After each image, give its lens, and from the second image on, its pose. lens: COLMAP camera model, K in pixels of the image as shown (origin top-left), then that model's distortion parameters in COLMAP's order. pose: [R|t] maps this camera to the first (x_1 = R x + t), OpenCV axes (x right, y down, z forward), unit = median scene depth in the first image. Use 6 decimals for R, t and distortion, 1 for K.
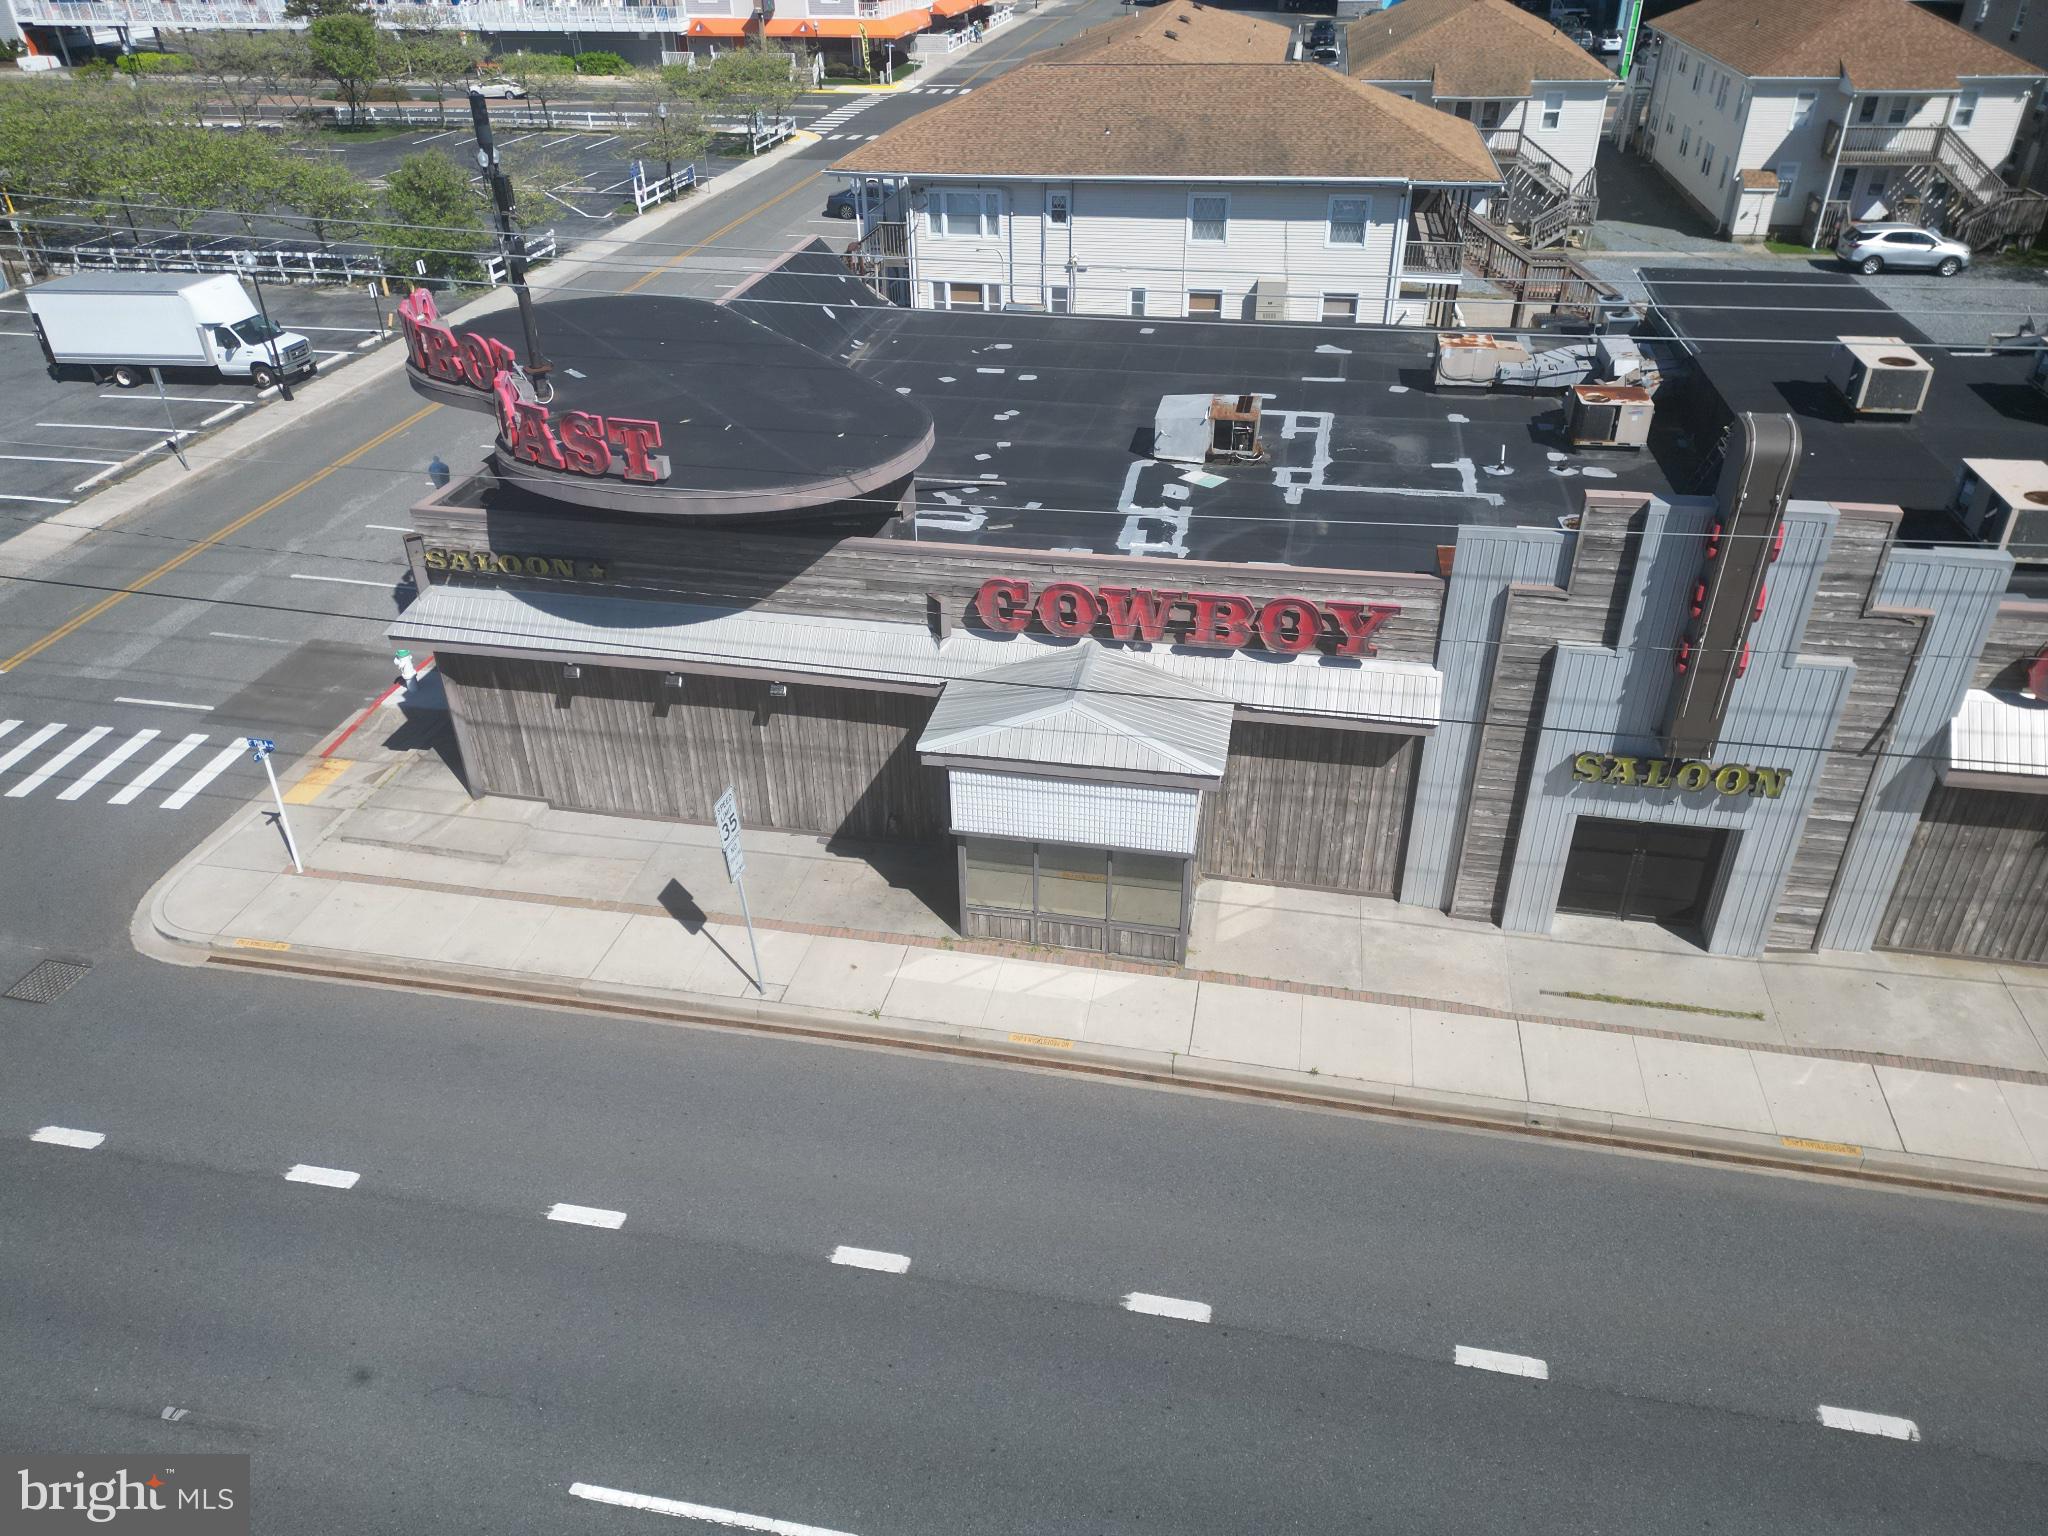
lens RADIAL K [[1426.9, 0, 1016.6], [0, 1426.9, 775.7], [0, 0, 1]] dist [0.078555, -0.067168]
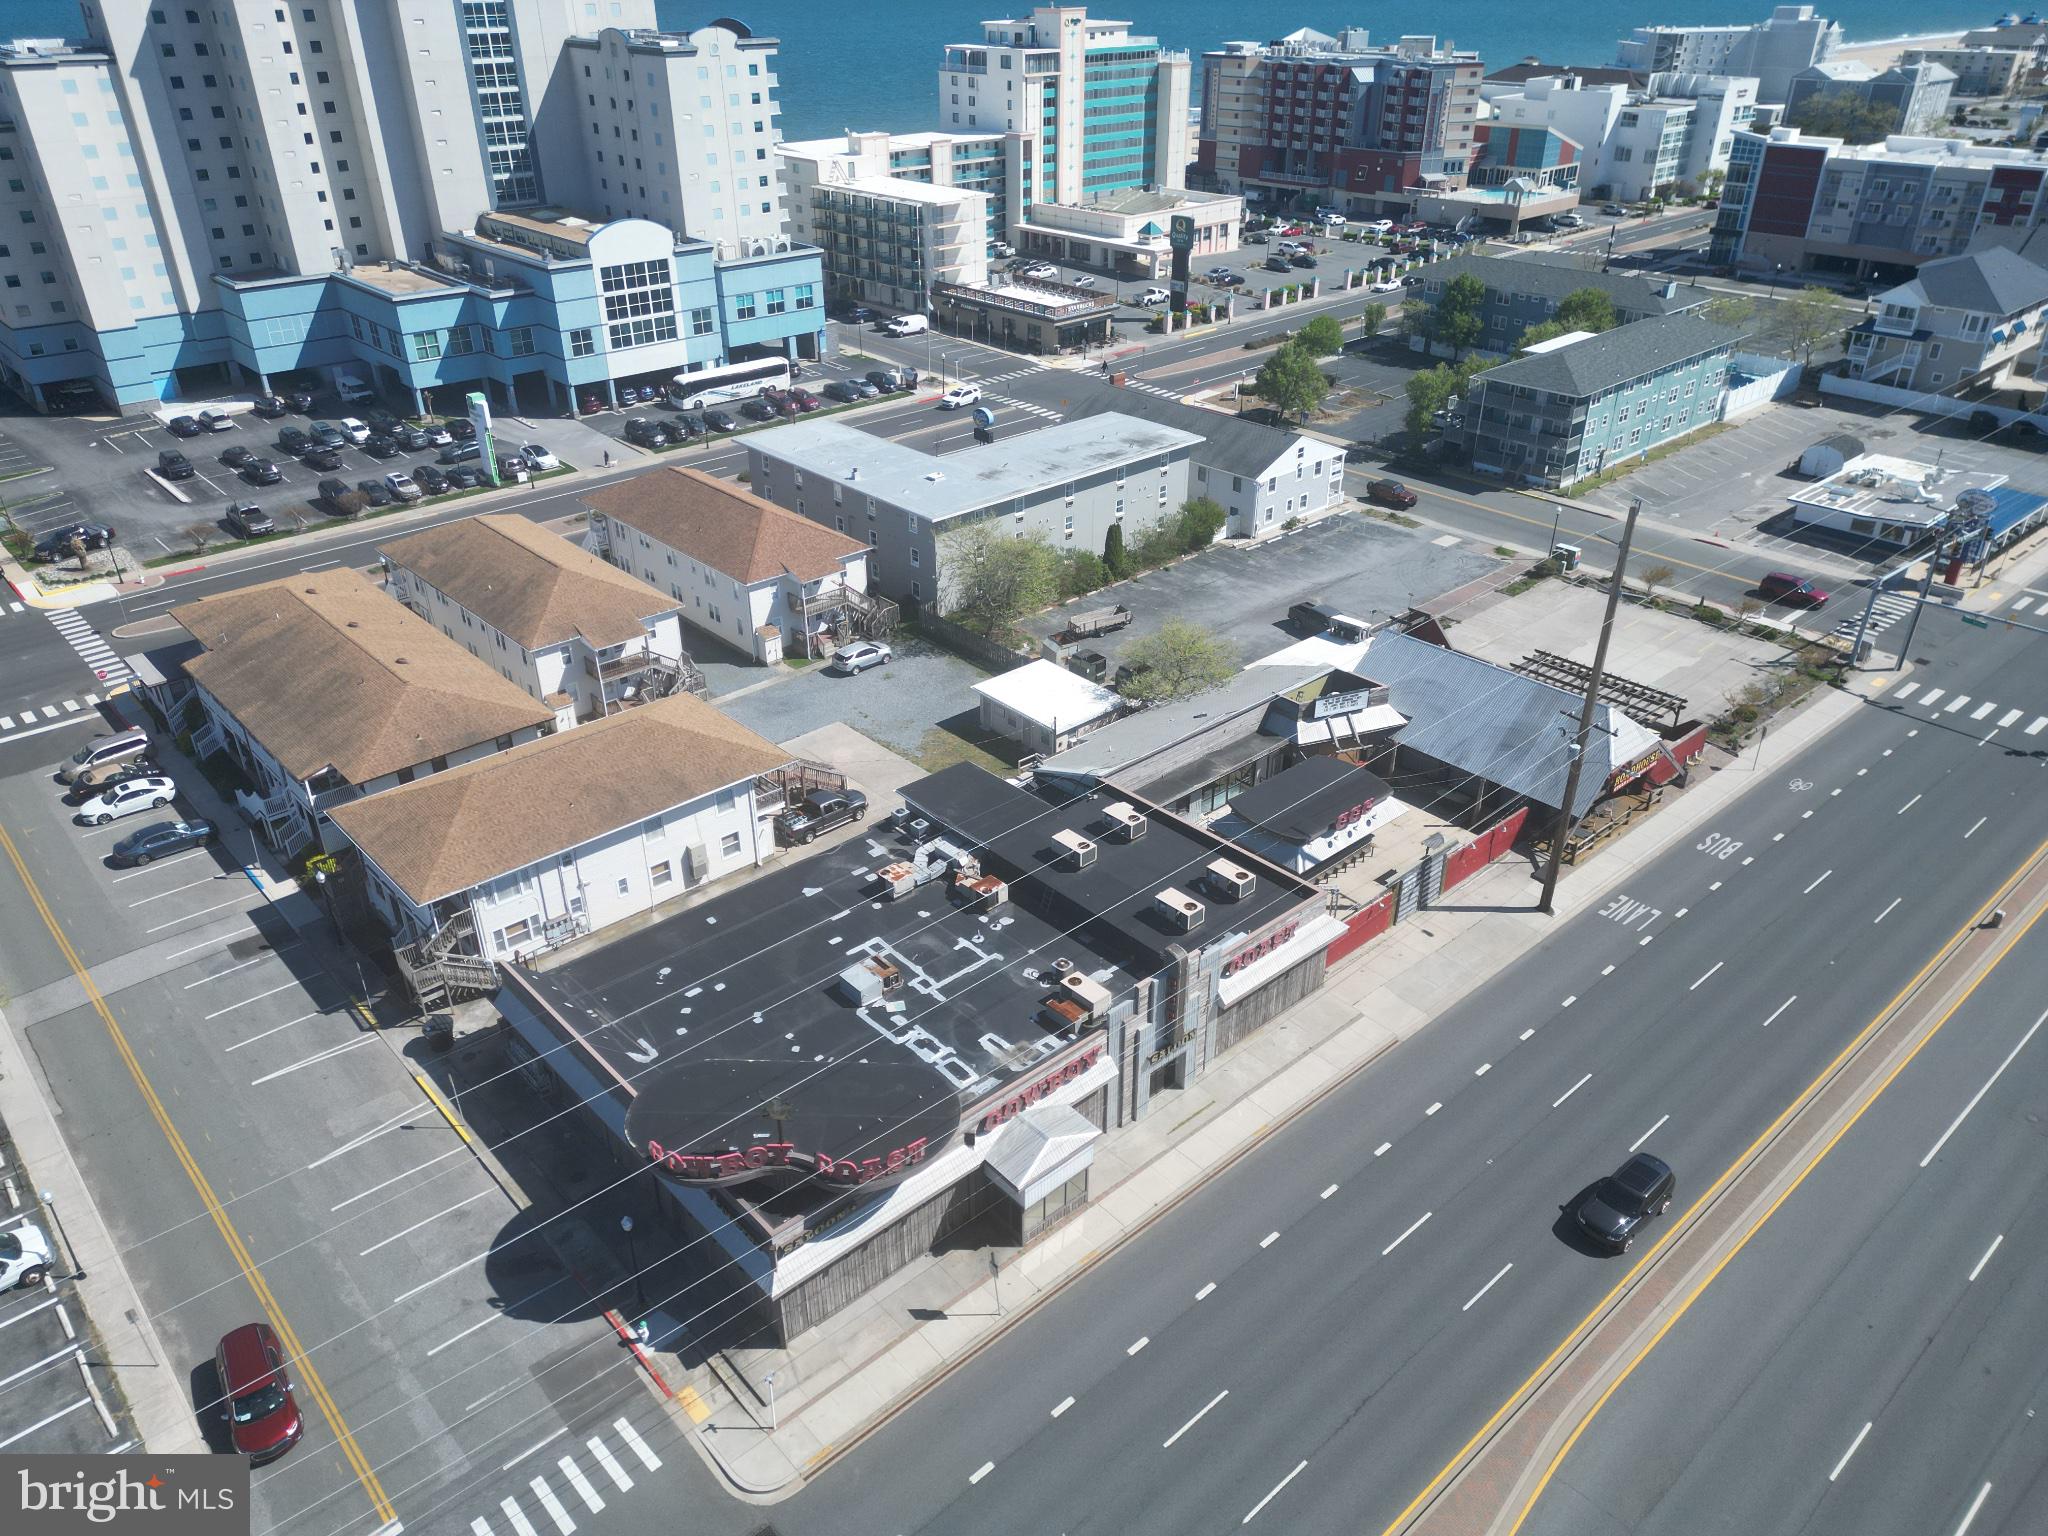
lens RADIAL K [[1426.9, 0, 1023.3], [0, 1426.9, 771.4], [0, 0, 1]] dist [0.078555, -0.067168]
pose [[0.599483, -0.383682, 0.702431, -1.394590], [0.418988, 0.898194, 0.133030, -0.906170], [-0.681960, 0.214561, 0.699210, -0.865904]]
